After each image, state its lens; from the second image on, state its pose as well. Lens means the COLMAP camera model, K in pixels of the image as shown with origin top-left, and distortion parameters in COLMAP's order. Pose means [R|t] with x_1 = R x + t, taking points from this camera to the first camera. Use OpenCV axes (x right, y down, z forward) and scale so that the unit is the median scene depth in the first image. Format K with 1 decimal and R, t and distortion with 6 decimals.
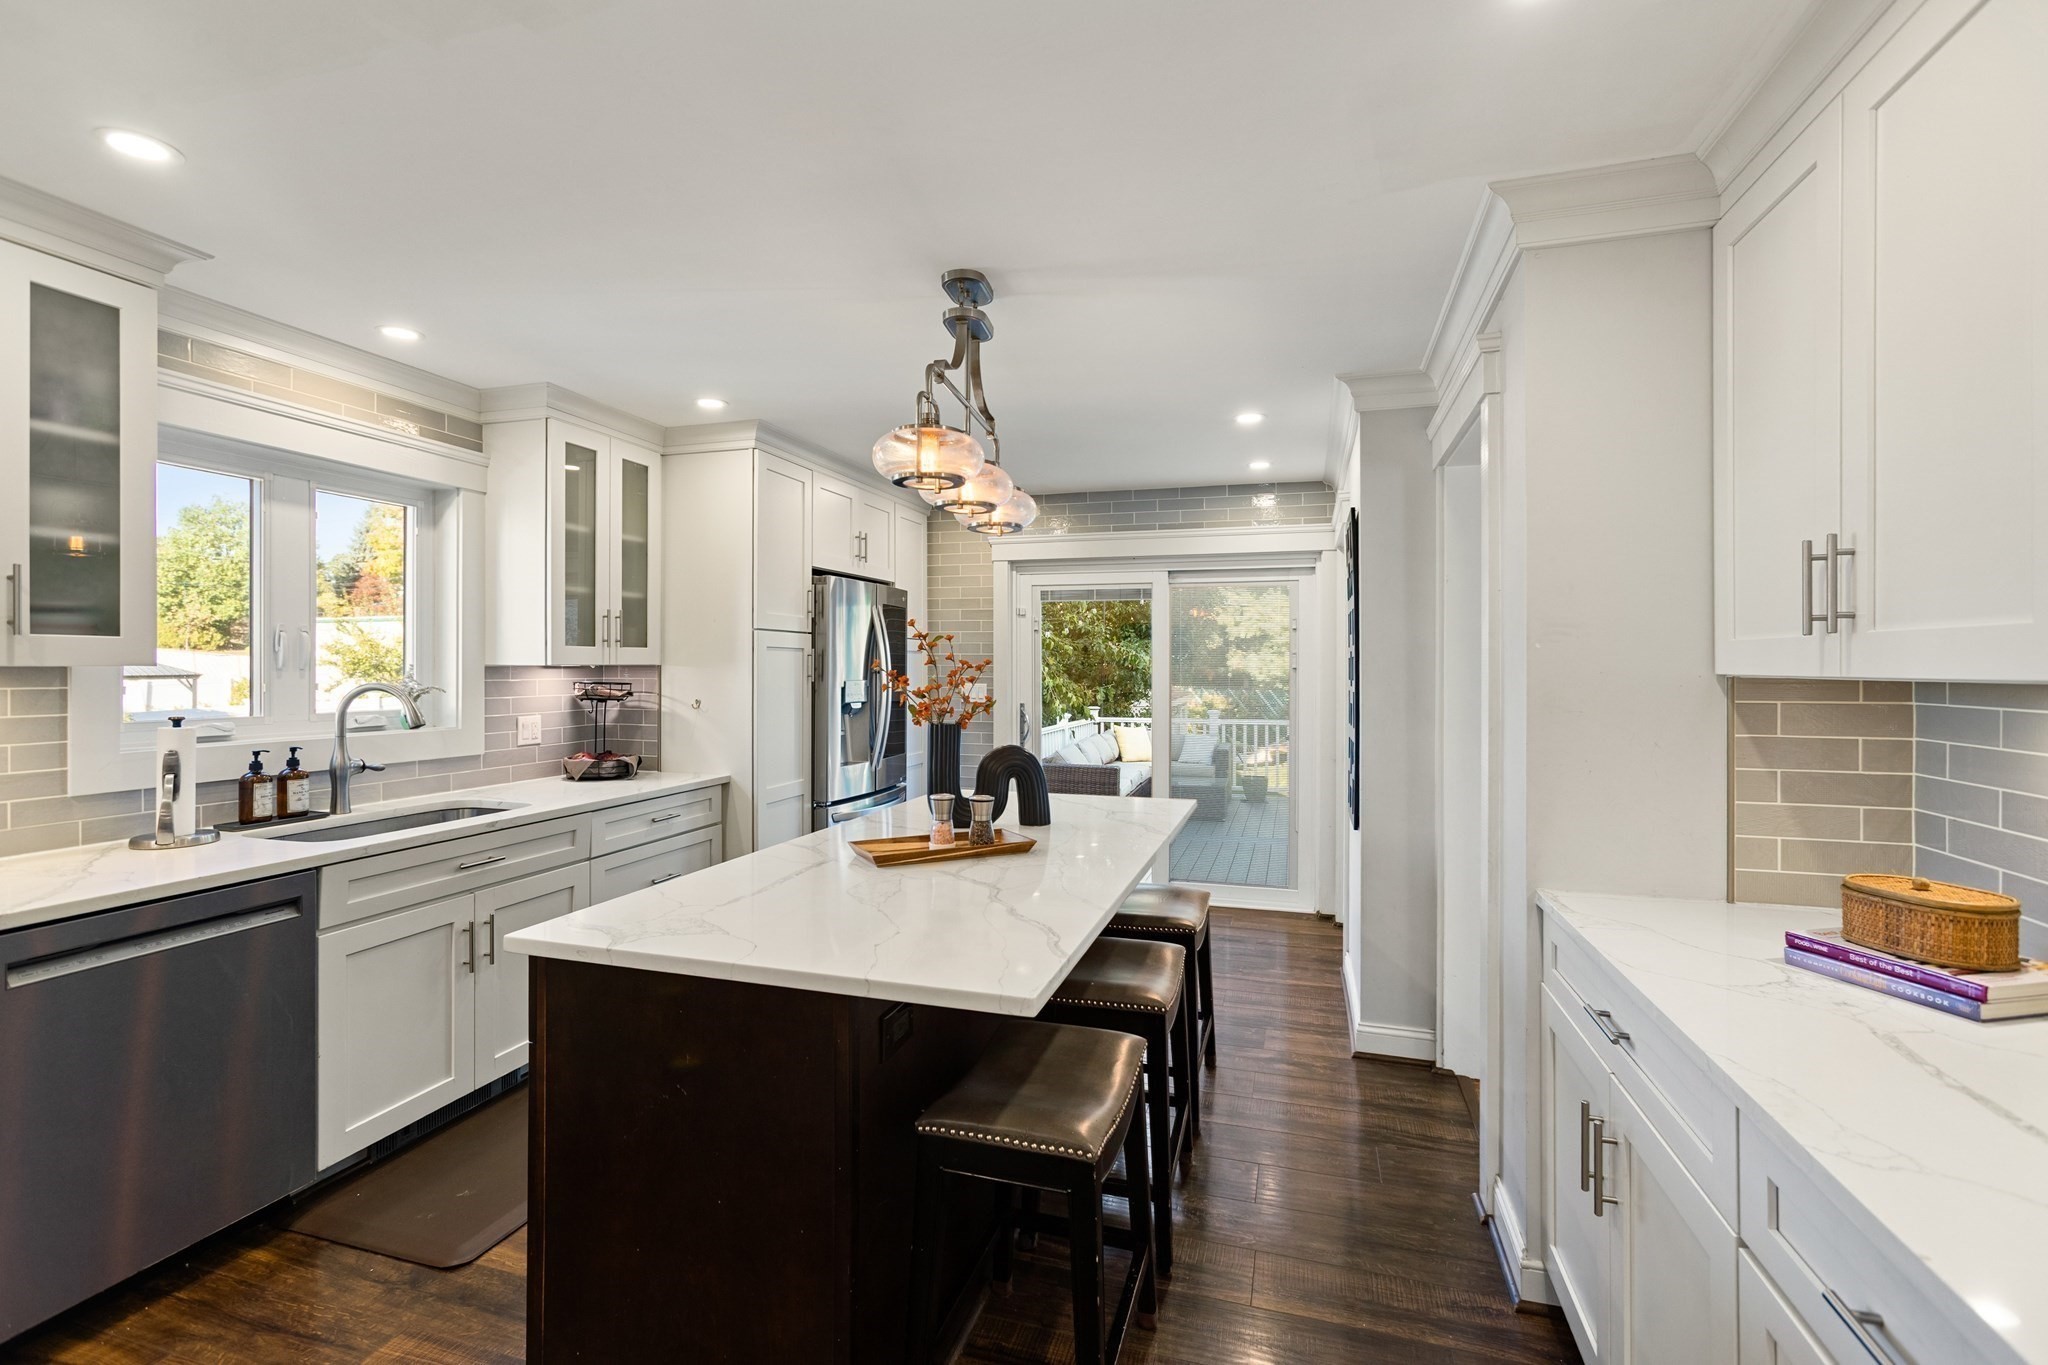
lens RADIAL K [[926.0, 0, 1020.8], [0, 926.0, 671.4], [0, 0, 1]] dist [0.009002, 0.003772]
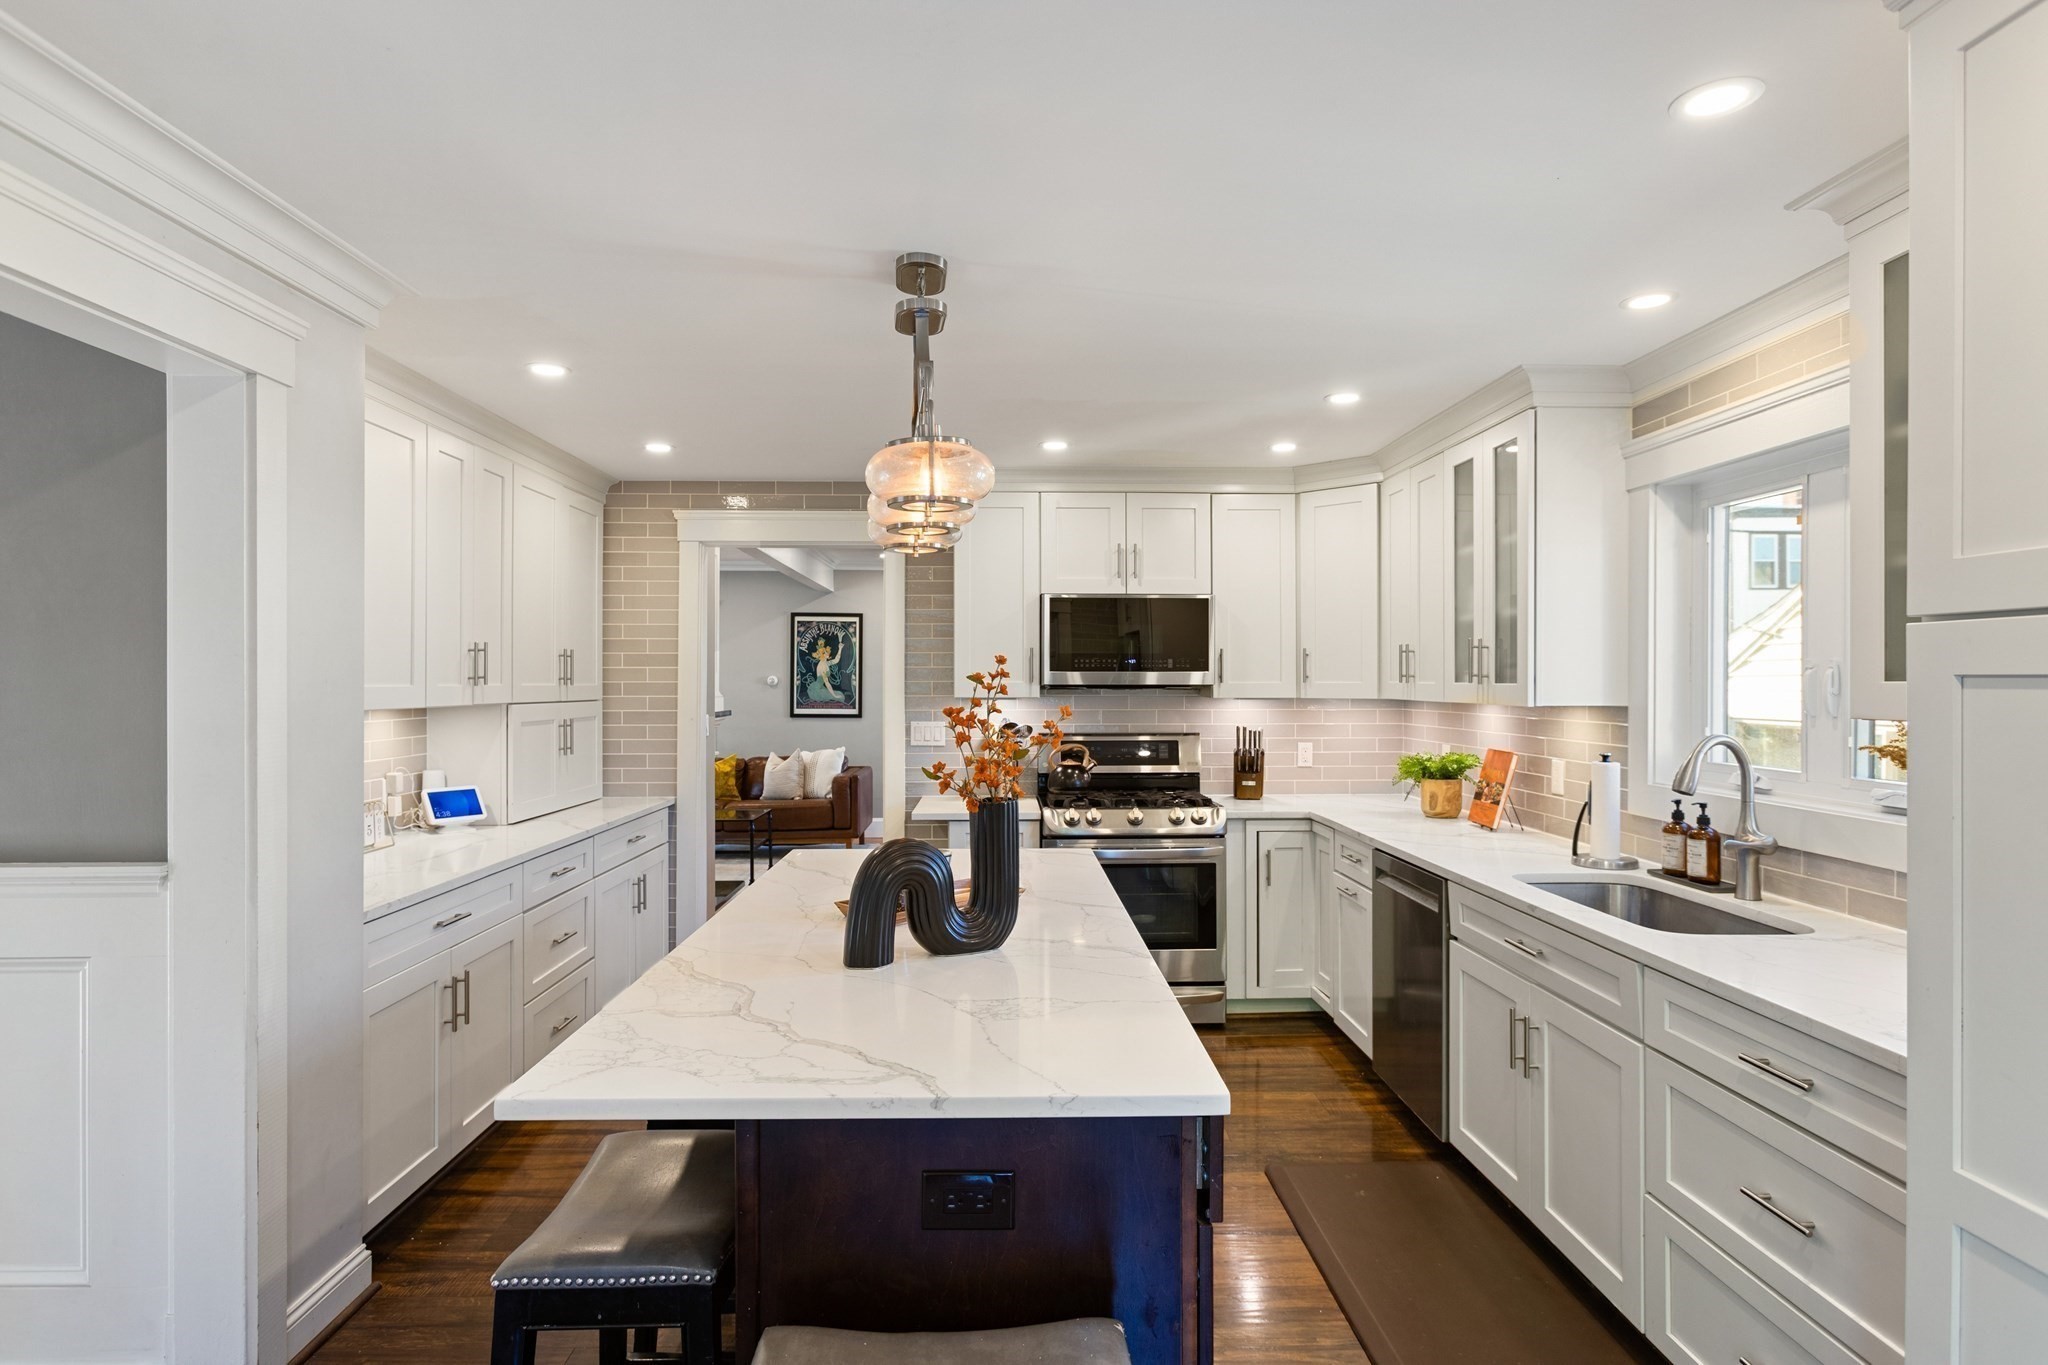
lens RADIAL K [[1072.9, 0, 1032.0], [0, 1072.9, 679.6], [0, 0, 1]] dist [-0.001112, 0.005914]
pose [[-0.948371, -0.010609, -0.316987, 0.144804], [-0.011636, 0.999931, 0.001345, -0.029718], [0.316951, 0.004964, -0.948429, 1.797286]]
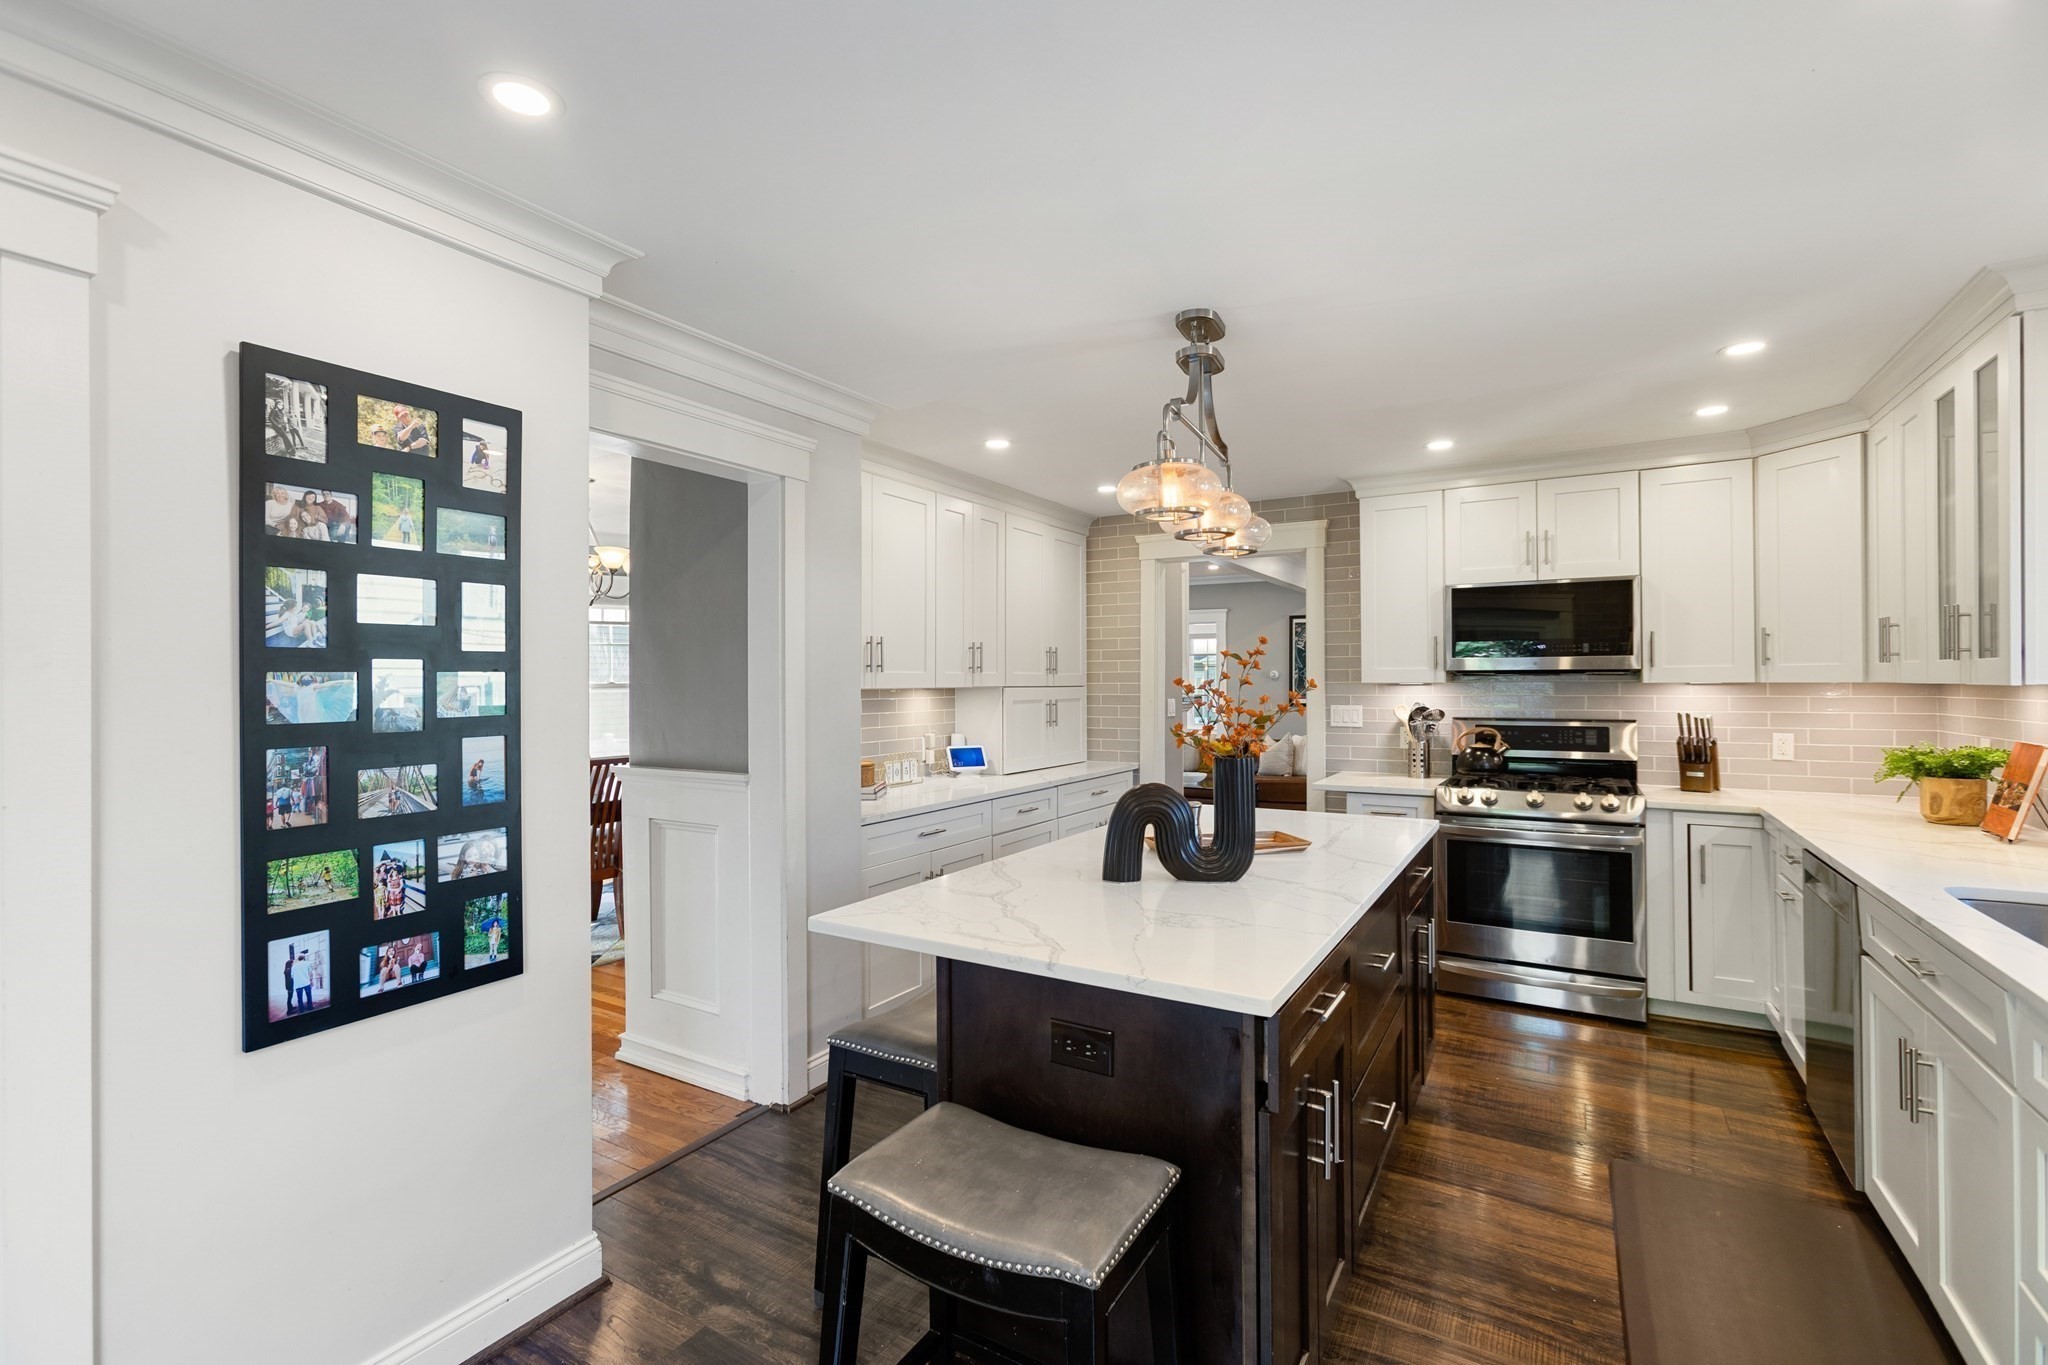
lens RADIAL K [[926.0, 0, 1019.6], [0, 926.0, 674.9], [0, 0, 1]] dist [0.009002, 0.003772]
pose [[-0.970859, -0.003667, 0.239625, -0.074931], [-0.003249, 0.999992, 0.002138, -0.014380], [-0.239631, 0.001297, -0.970863, 1.868016]]
